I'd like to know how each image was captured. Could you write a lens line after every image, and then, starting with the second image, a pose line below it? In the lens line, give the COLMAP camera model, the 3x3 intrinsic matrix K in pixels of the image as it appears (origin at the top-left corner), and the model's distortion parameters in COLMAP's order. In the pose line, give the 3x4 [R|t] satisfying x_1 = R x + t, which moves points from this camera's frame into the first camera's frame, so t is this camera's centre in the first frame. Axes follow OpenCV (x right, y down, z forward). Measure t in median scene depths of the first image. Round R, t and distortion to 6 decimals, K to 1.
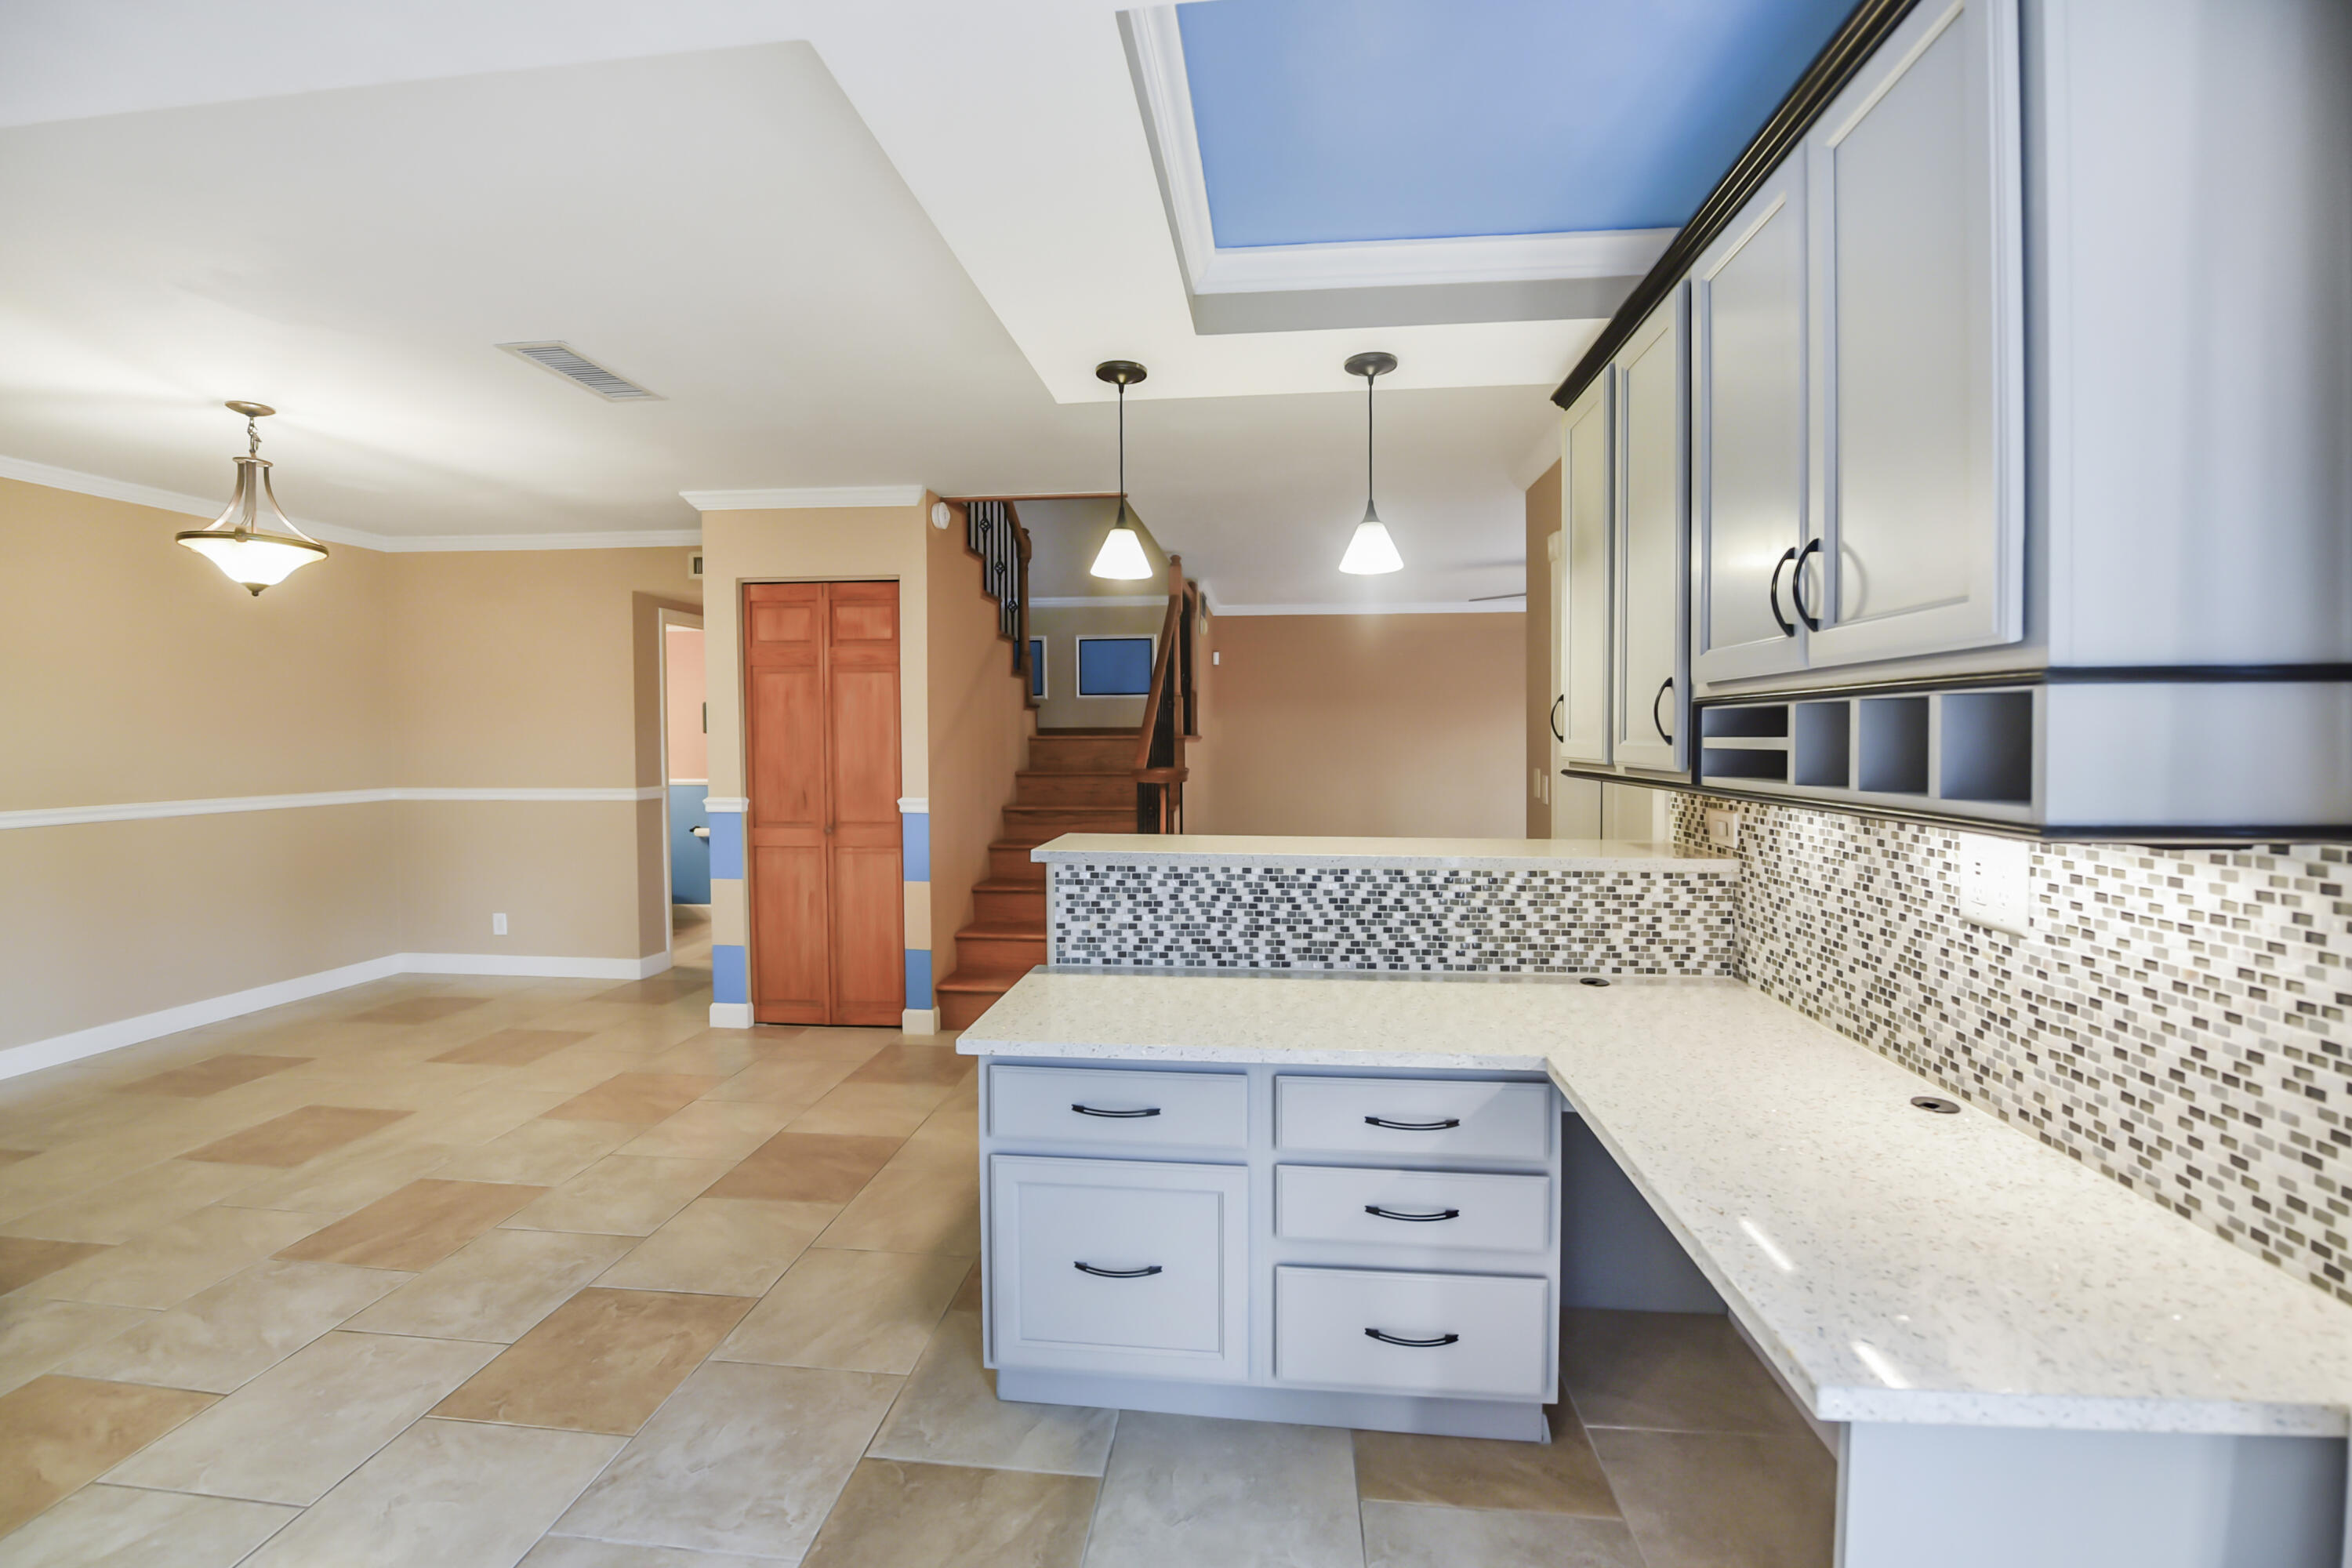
lens RADIAL K [[944.6, 0, 1180.6], [0, 944.6, 764.4], [0, 0, 1]] dist [0.002477, -0.006747]
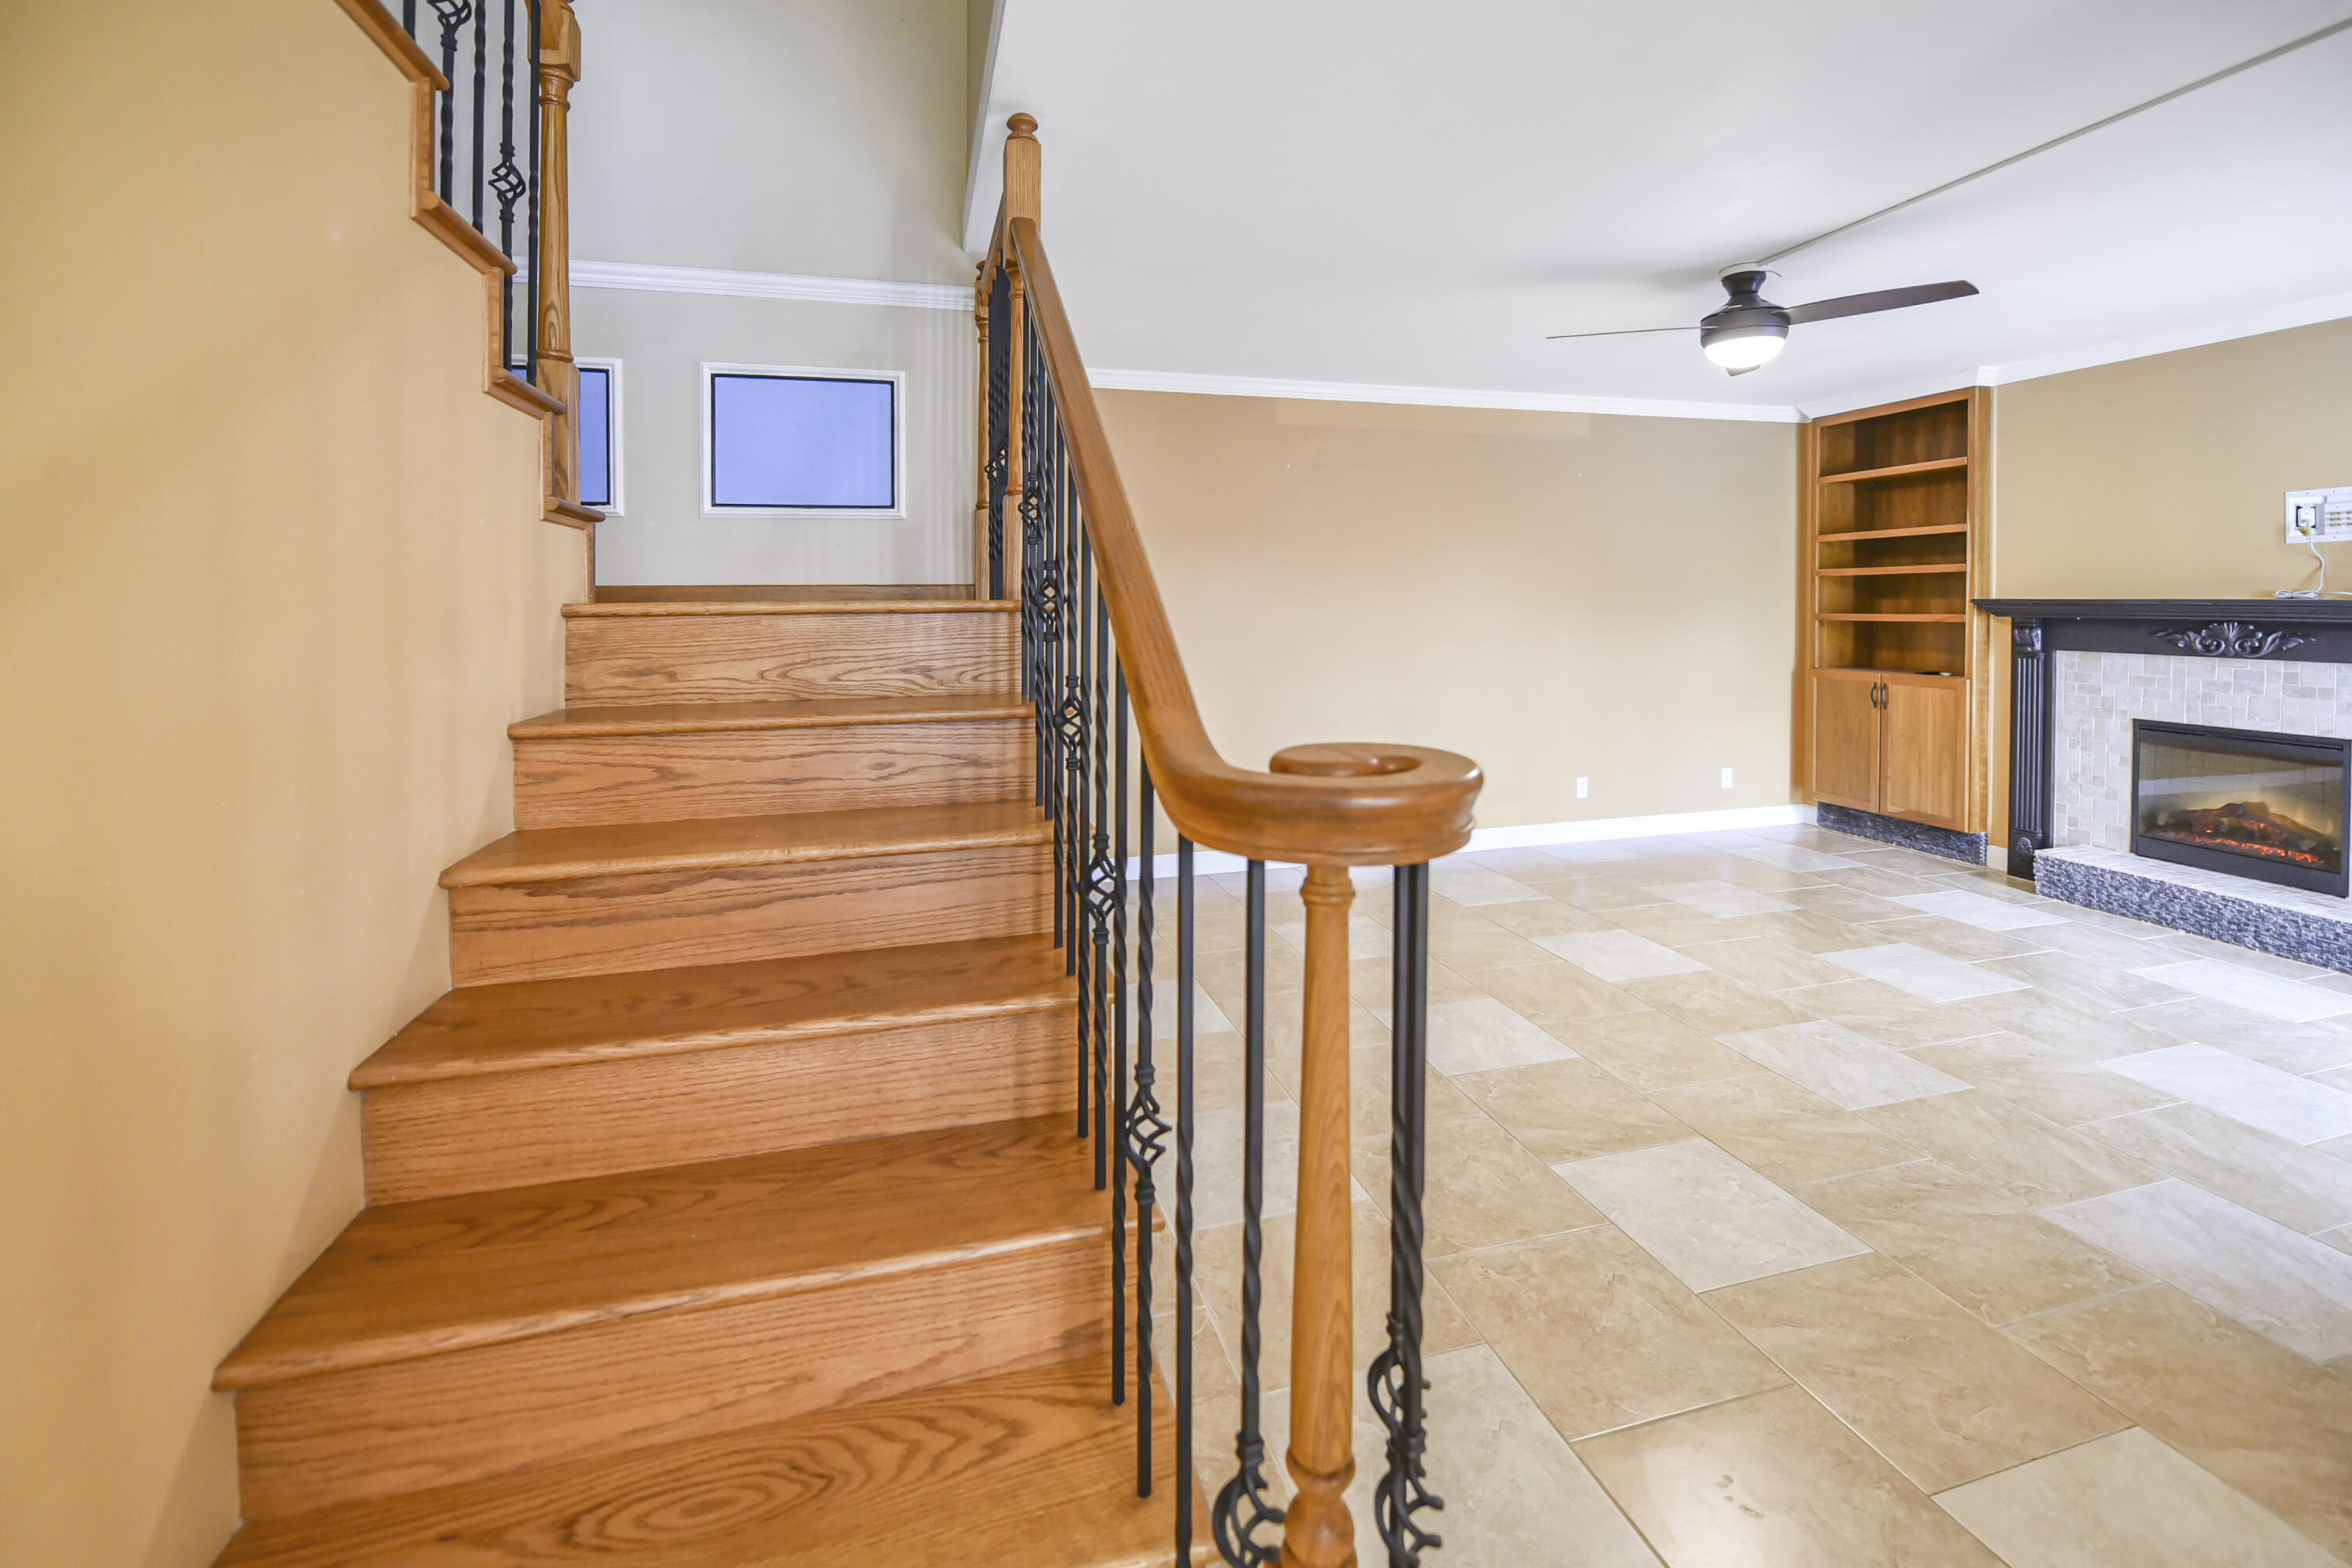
lens RADIAL K [[994.8, 0, 1173.0], [0, 994.8, 616.6], [0, 0, 1]] dist [-0.011070, -0.002836]
pose [[0.931976, -0.008981, 0.362408, -0.221796], [0.015534, 0.999764, -0.015174, -0.041955], [-0.362187, 0.019771, 0.931896, 1.517365]]
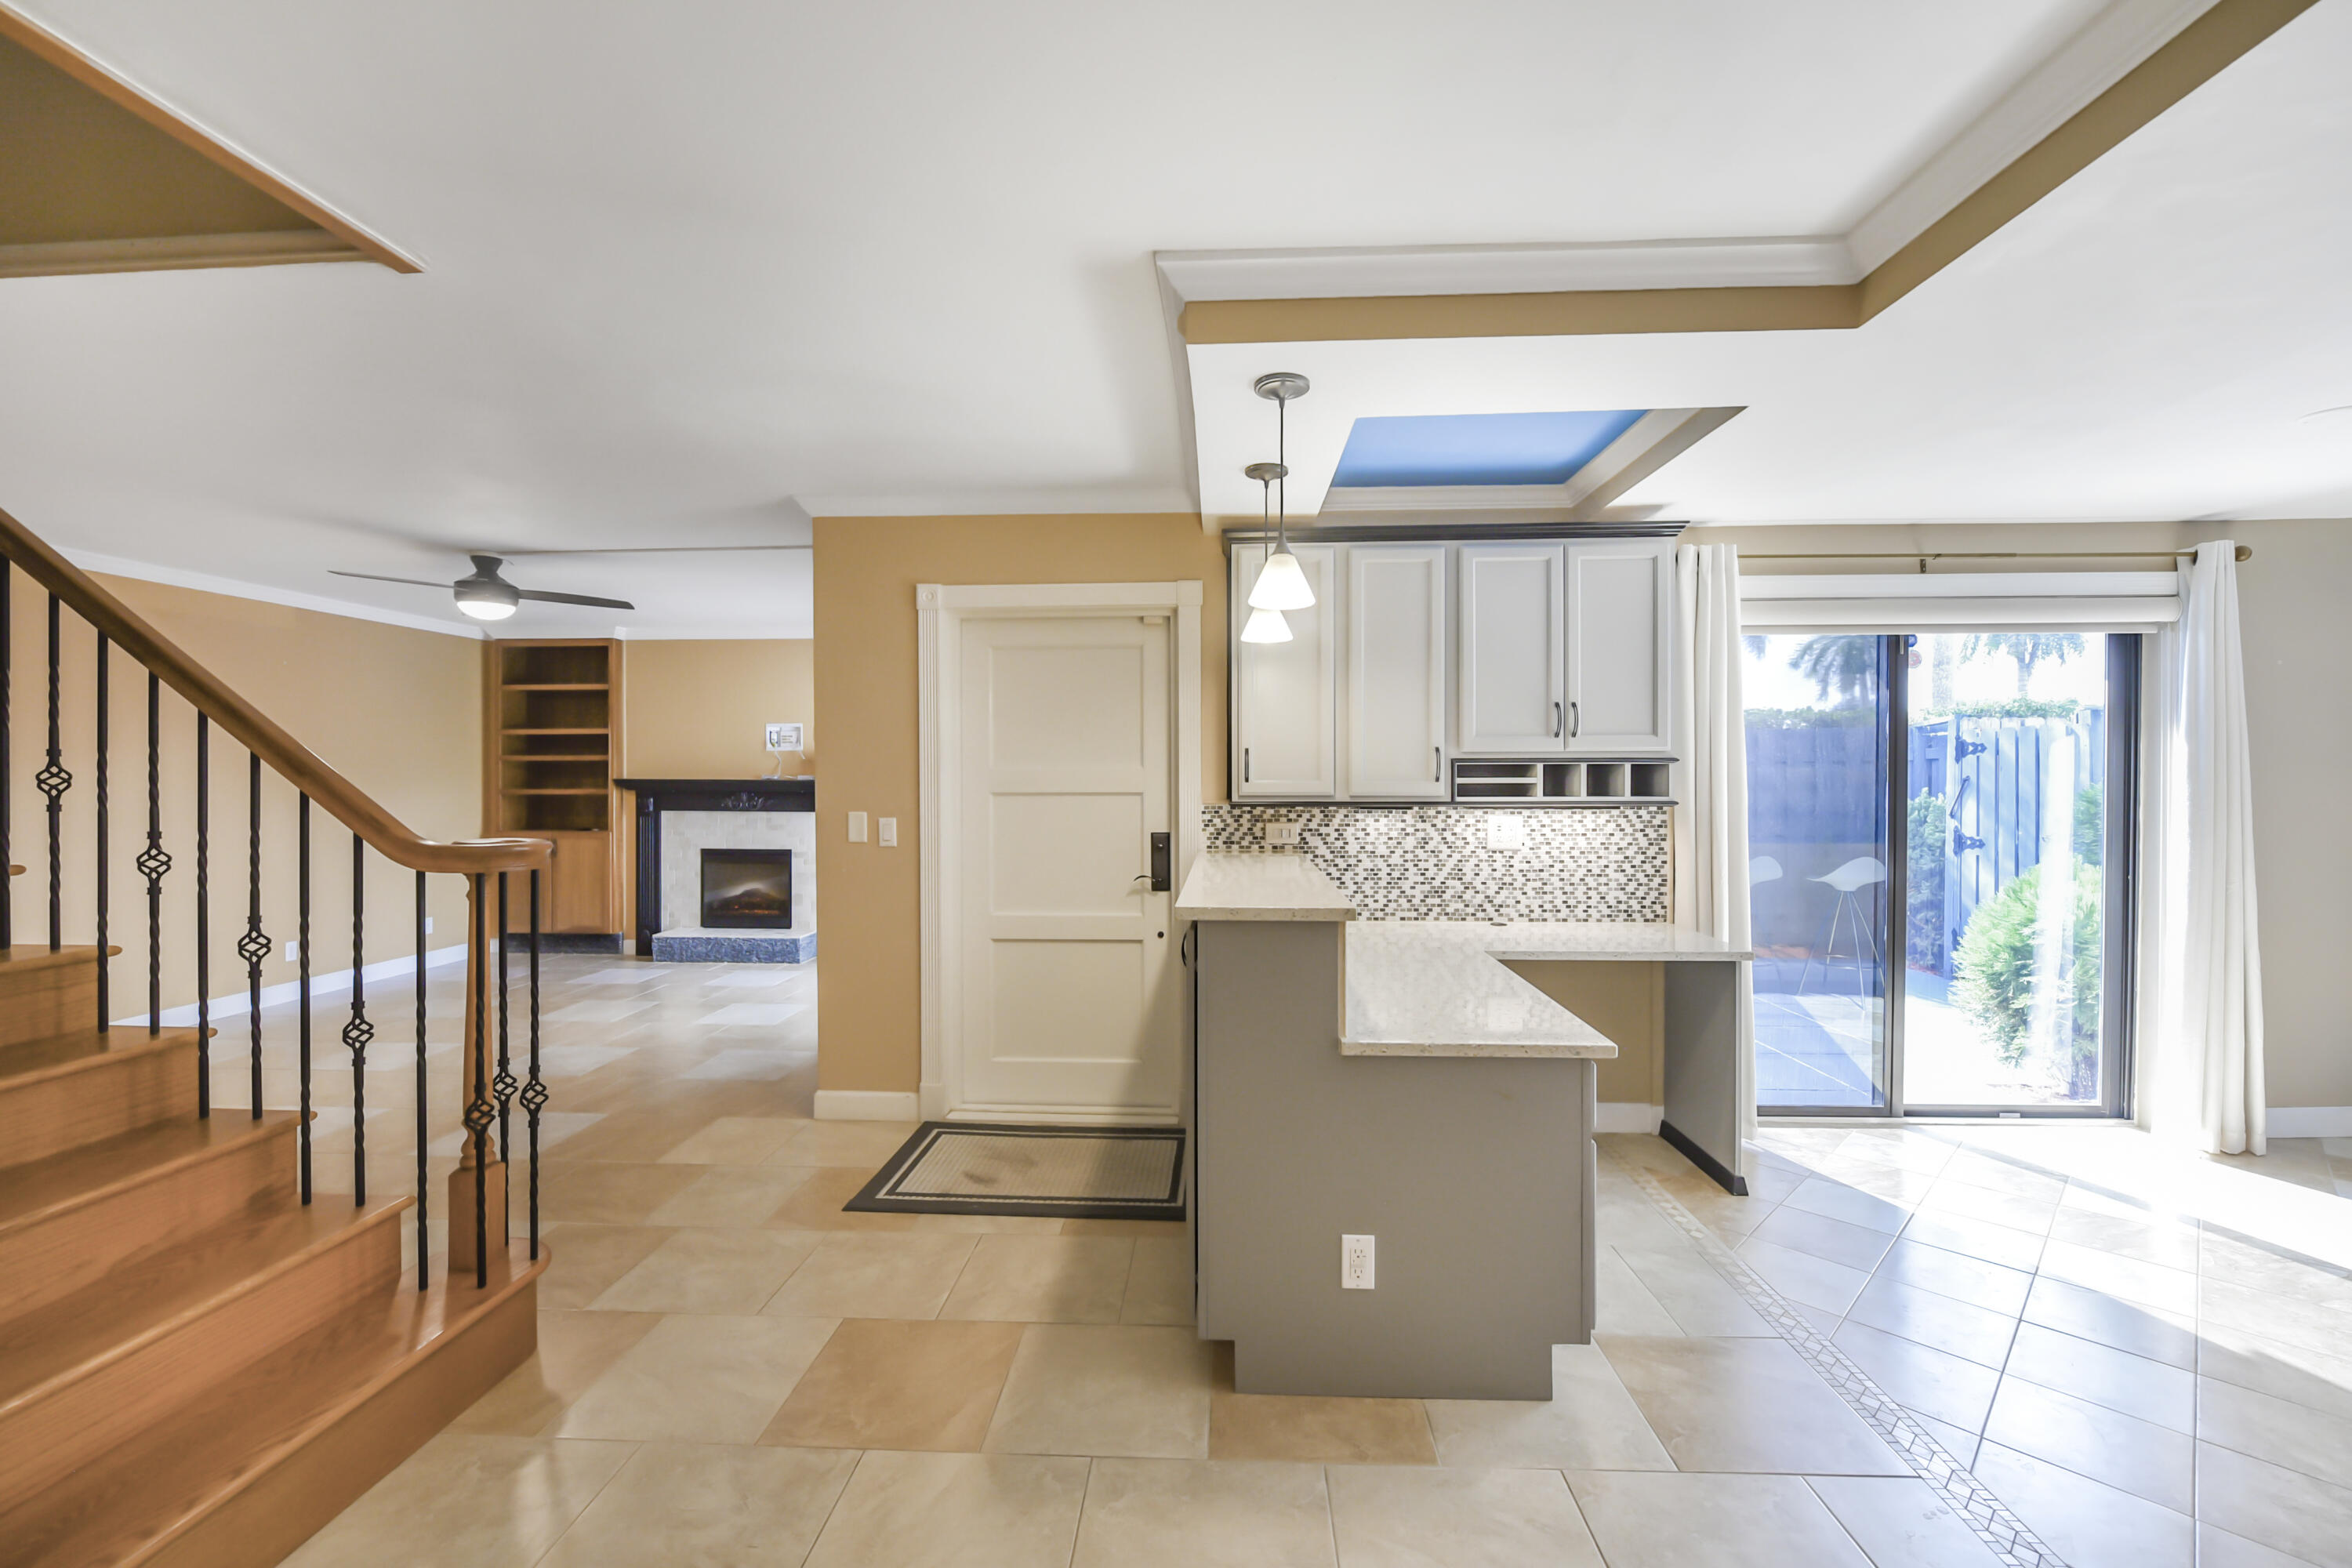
lens RADIAL K [[944.6, 0, 1172.6], [0, 944.6, 784.9], [0, 0, 1]] dist [0.002477, -0.006747]
pose [[-0.049100, -0.006979, 0.998770, -1.012064], [0.031220, 0.999476, 0.008519, -0.035199], [-0.998306, 0.031600, -0.048856, 1.201154]]
